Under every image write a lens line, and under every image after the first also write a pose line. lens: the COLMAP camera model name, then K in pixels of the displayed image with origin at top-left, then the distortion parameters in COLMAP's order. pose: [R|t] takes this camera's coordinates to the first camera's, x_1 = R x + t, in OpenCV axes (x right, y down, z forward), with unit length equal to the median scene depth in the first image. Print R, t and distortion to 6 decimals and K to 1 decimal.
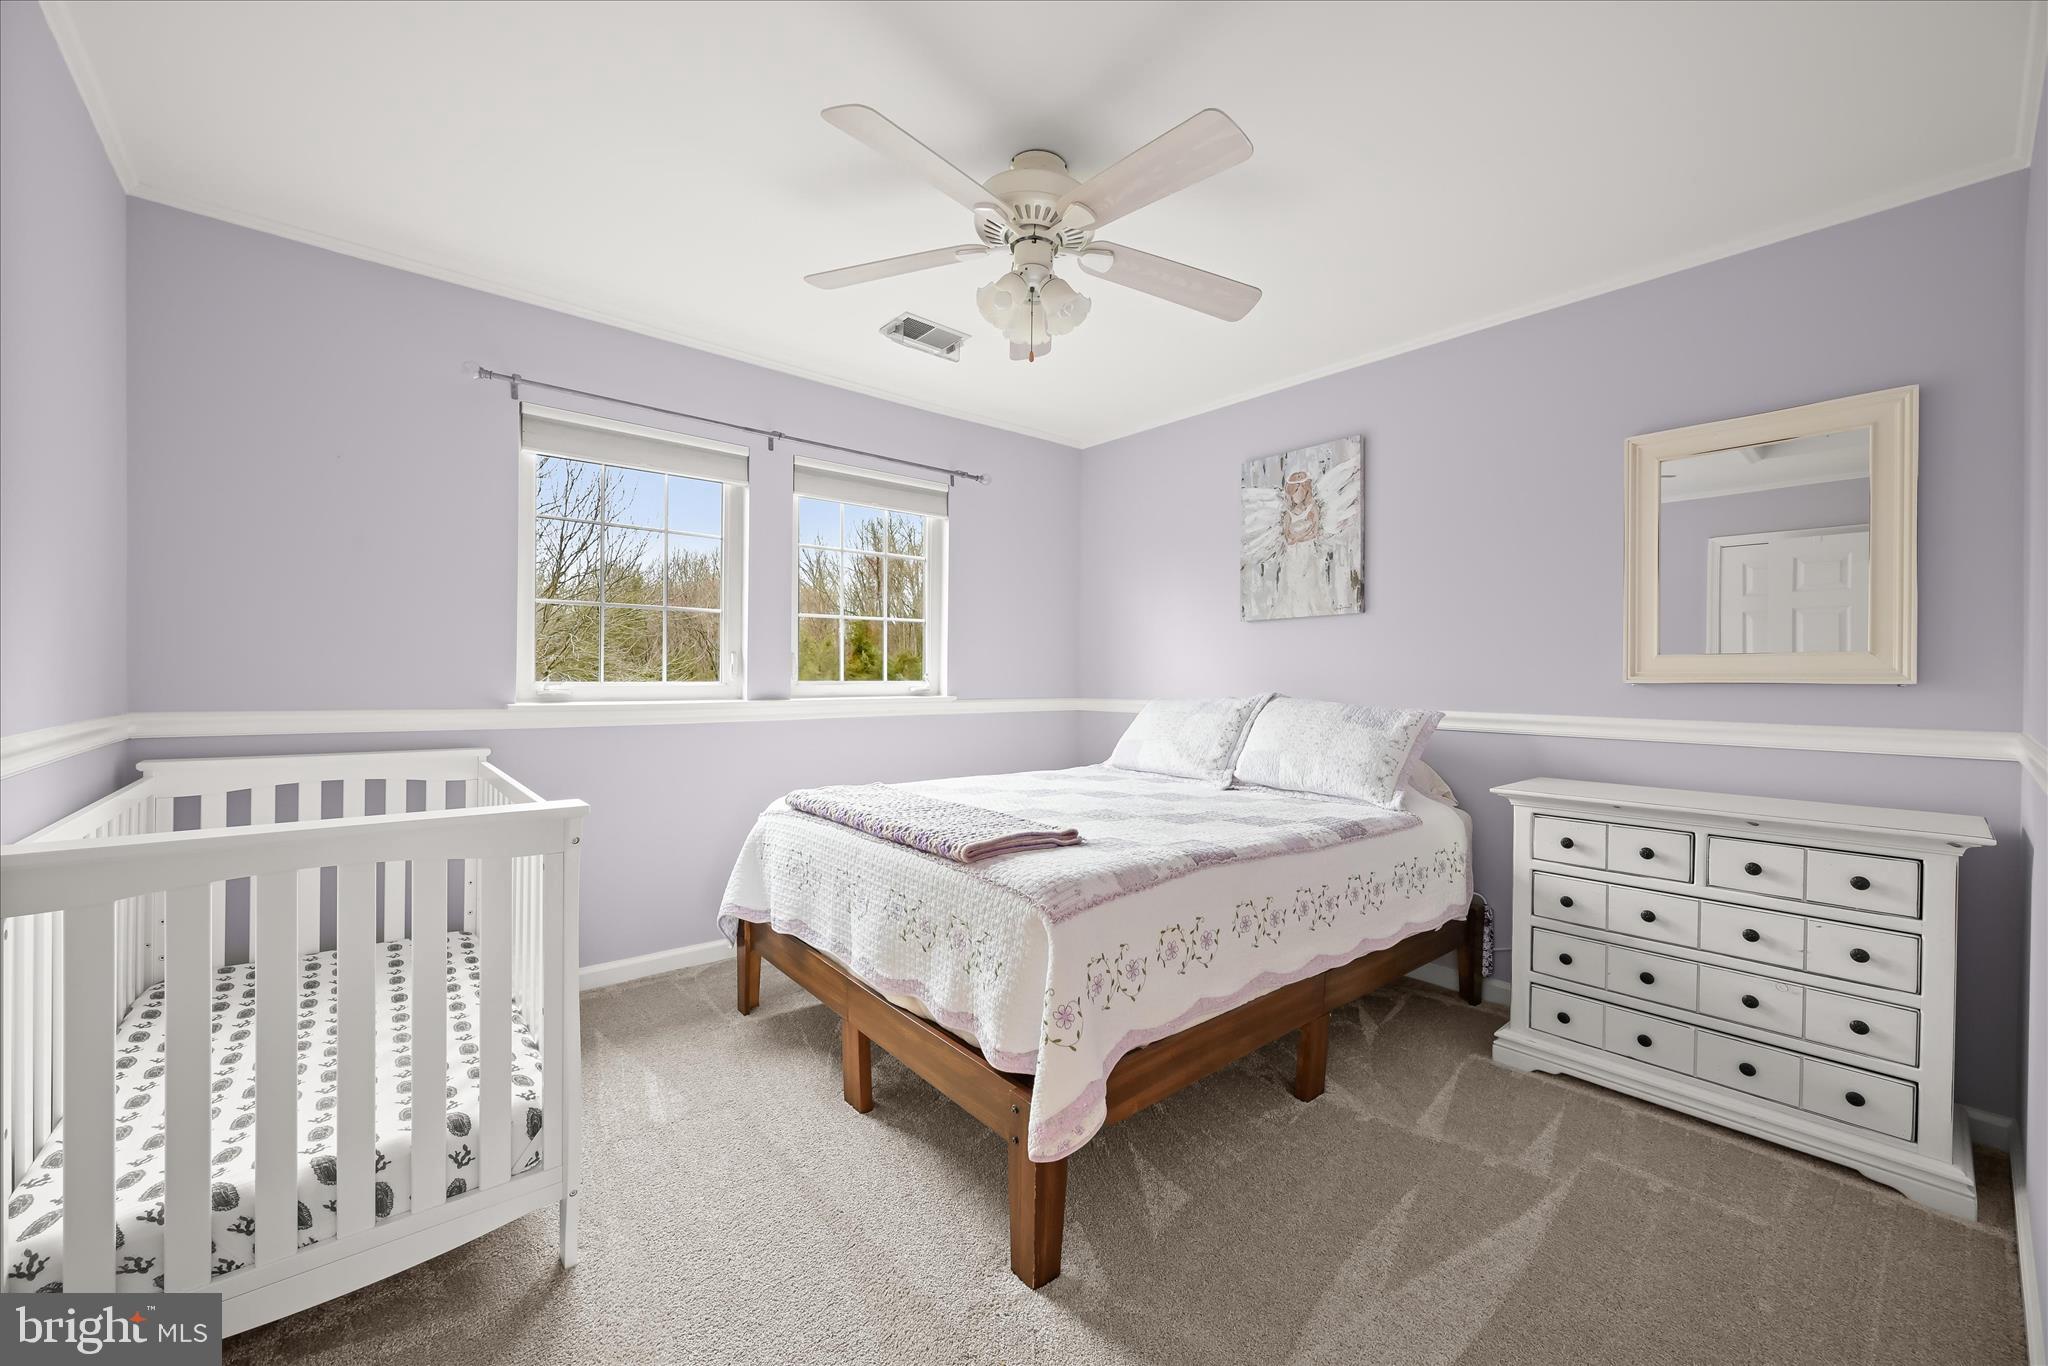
lens RADIAL K [[808.5, 0, 1018.0], [0, 808.5, 681.3], [0, 0, 1]] dist [0.003744, -0.001569]
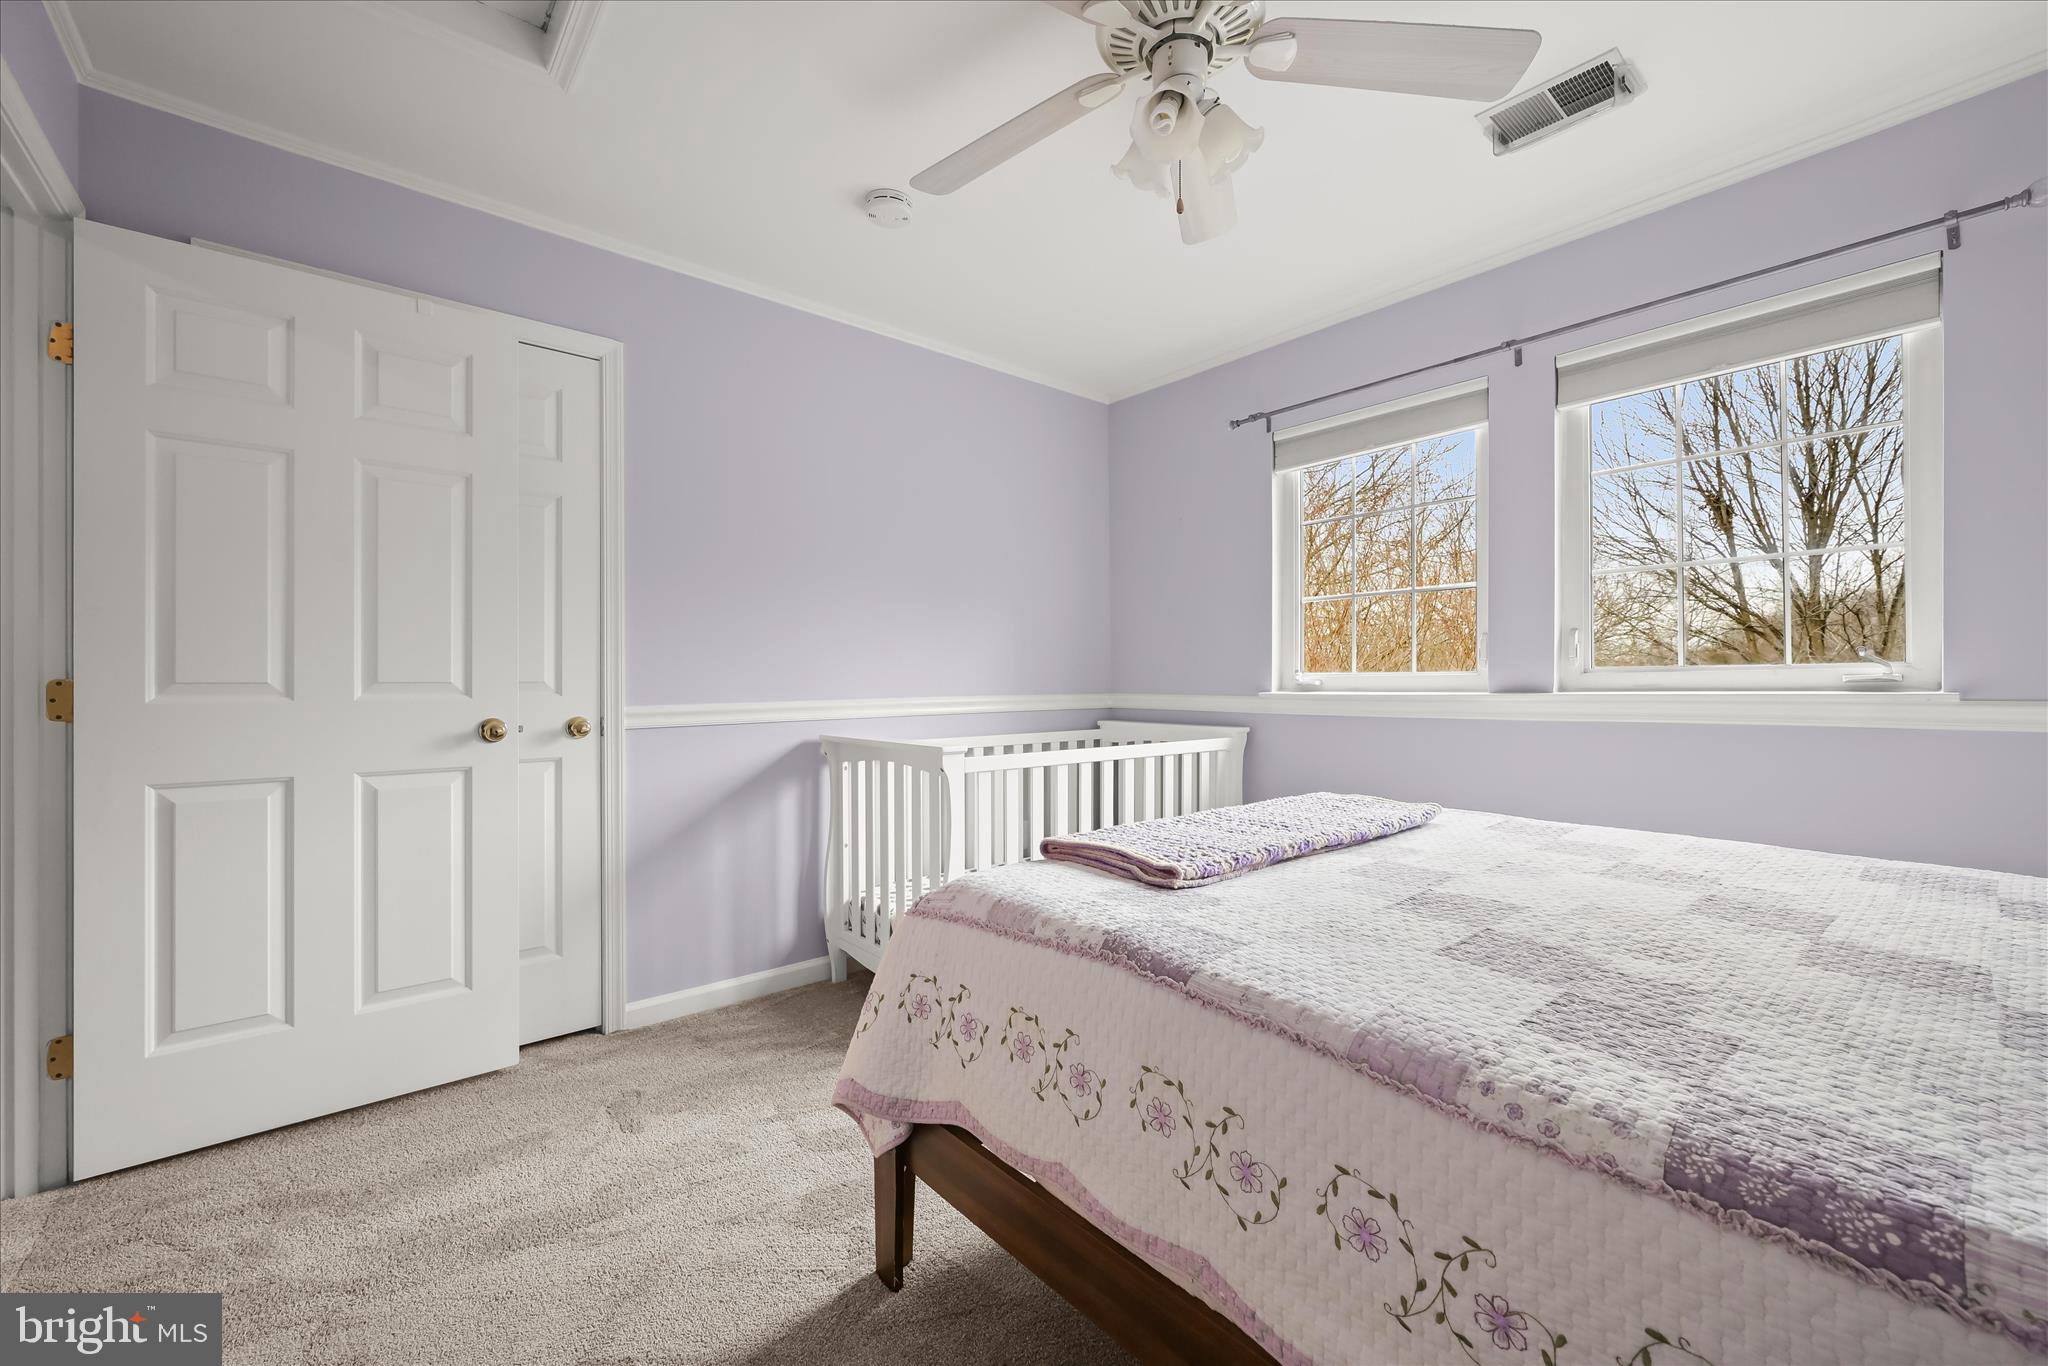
lens RADIAL K [[808.5, 0, 1016.7], [0, 808.5, 686.2], [0, 0, 1]] dist [0.003744, -0.001569]
pose [[-0.002412, -0.005618, -0.999981, 0.514663], [-0.002585, 0.999981, -0.005612, 0.024521], [0.999994, 0.002571, -0.002427, 0.599581]]
